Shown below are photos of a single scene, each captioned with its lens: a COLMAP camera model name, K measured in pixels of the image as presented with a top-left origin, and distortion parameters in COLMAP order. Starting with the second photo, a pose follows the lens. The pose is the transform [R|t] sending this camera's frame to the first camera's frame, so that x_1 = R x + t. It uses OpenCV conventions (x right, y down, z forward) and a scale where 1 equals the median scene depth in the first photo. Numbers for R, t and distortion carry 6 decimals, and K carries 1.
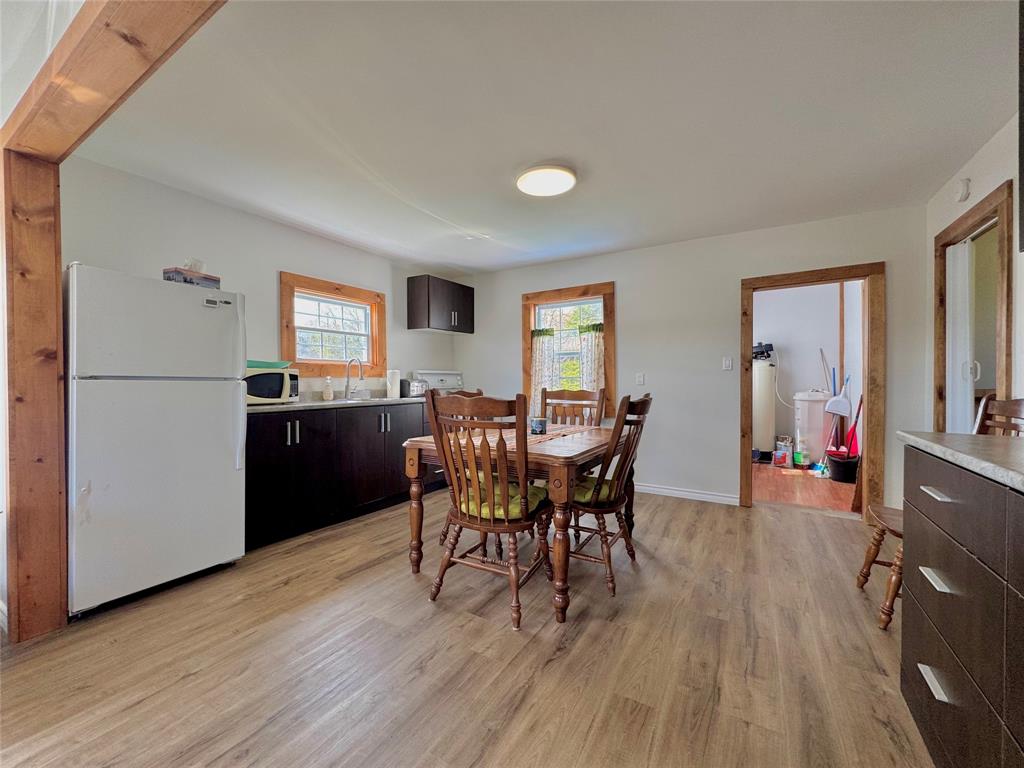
lens RADIAL K [[407.8, 0, 512.2], [0, 407.8, 384.8], [0, 0, 1]] dist [-0.003657, 0.000157]
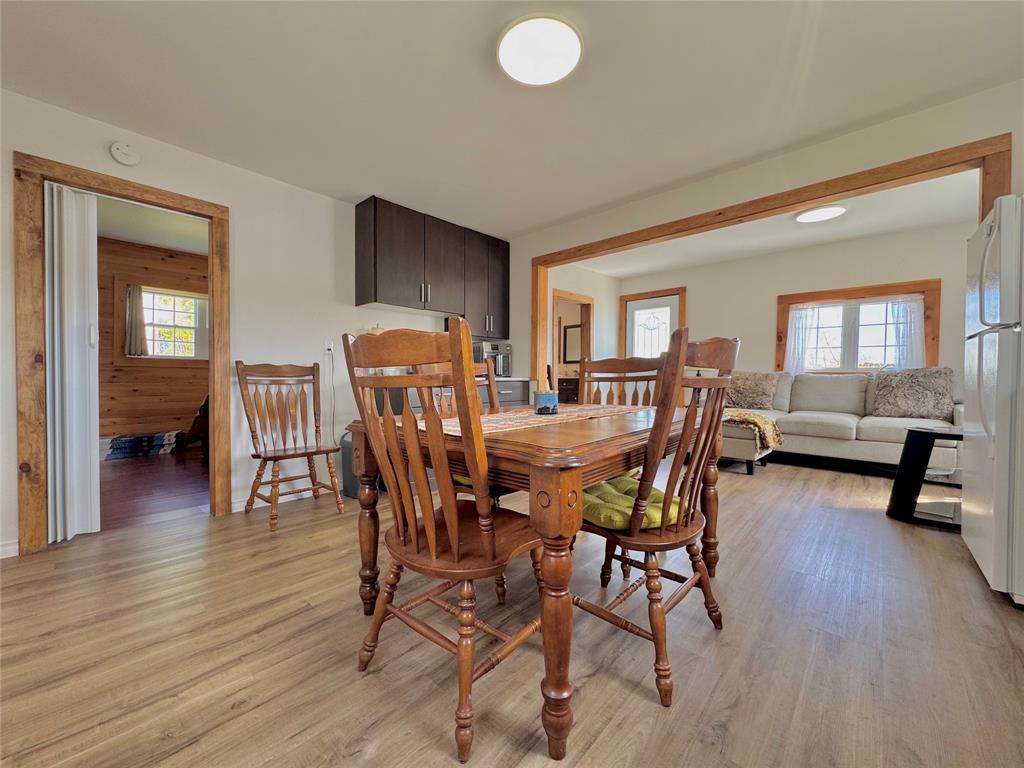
lens RADIAL K [[407.8, 0, 512.2], [0, 407.8, 384.8], [0, 0, 1]] dist [-0.003657, 0.000157]
pose [[-0.976671, -0.000992, 0.214738, -0.026019], [0.003665, 0.999767, 0.021290, 0.060993], [-0.214709, 0.021580, -0.976440, 1.809199]]
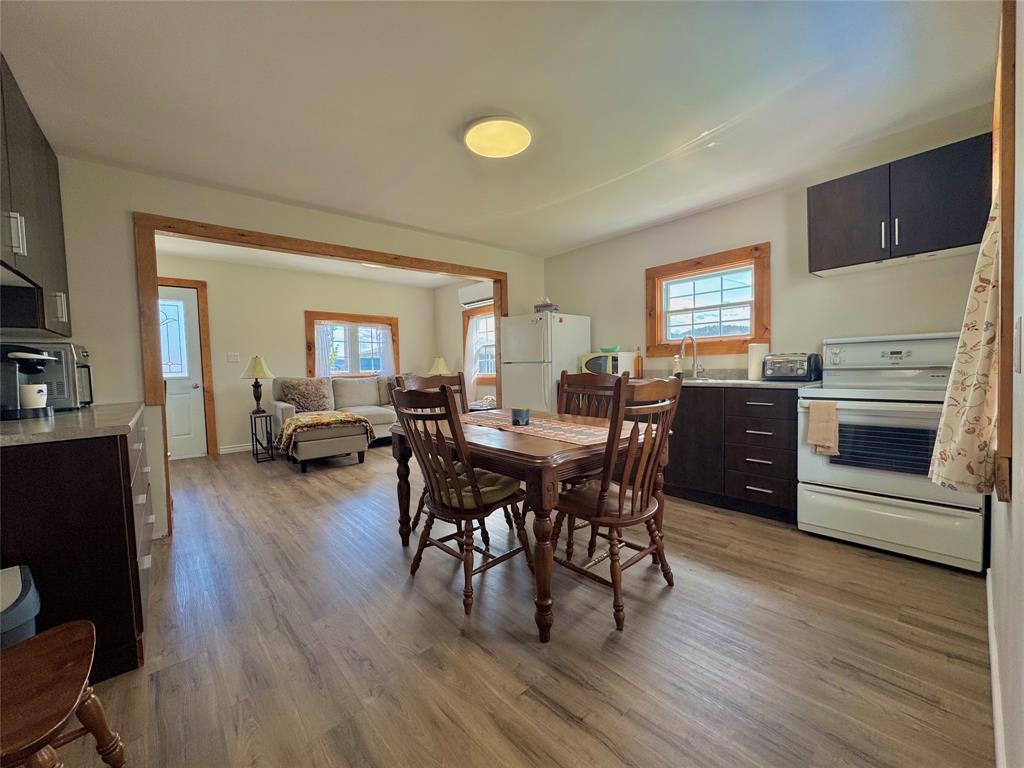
lens RADIAL K [[407.8, 0, 512.2], [0, 407.8, 384.8], [0, 0, 1]] dist [-0.003657, 0.000157]
pose [[-0.303166, 0.061007, -0.950983, 0.994698], [0.020668, 0.998135, 0.057443, -0.020562], [0.952714, -0.002240, -0.303861, 1.370528]]
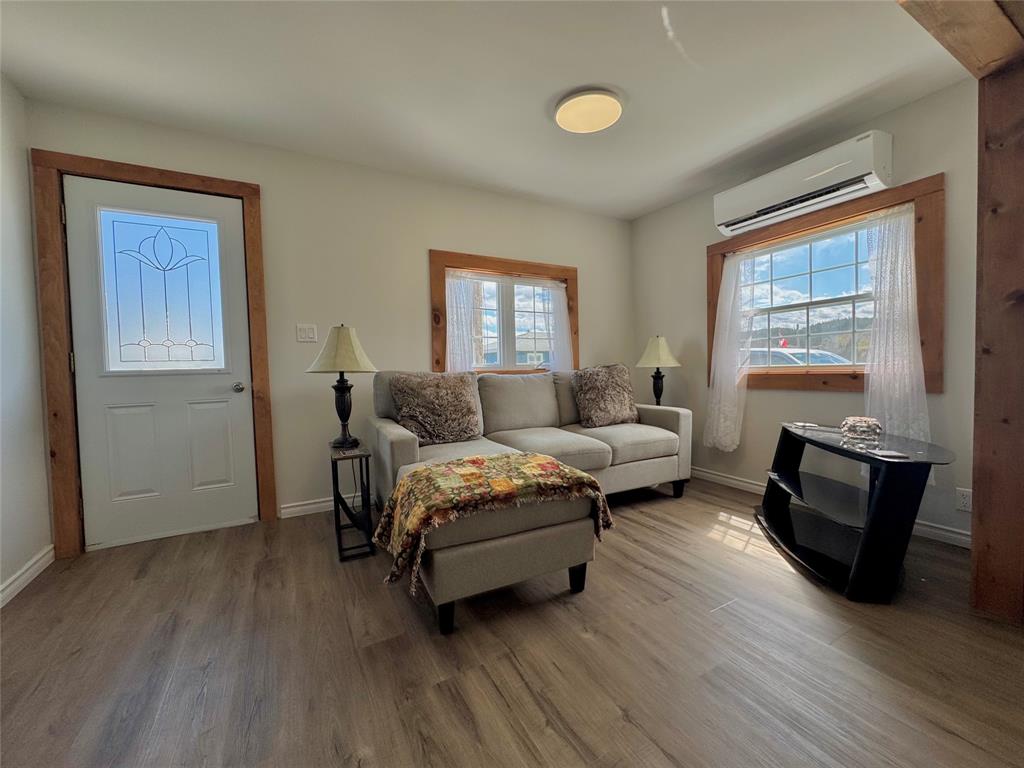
lens RADIAL K [[412.9, 0, 507.3], [0, 412.9, 382.0], [0, 0, 1]] dist [0.011537, 0.000088]
pose [[-0.515951, 0.050185, -0.855147, 0.113472], [0.025956, 0.998740, 0.042952, 0.026949], [0.856225, -0.000035, -0.516604, 0.408428]]
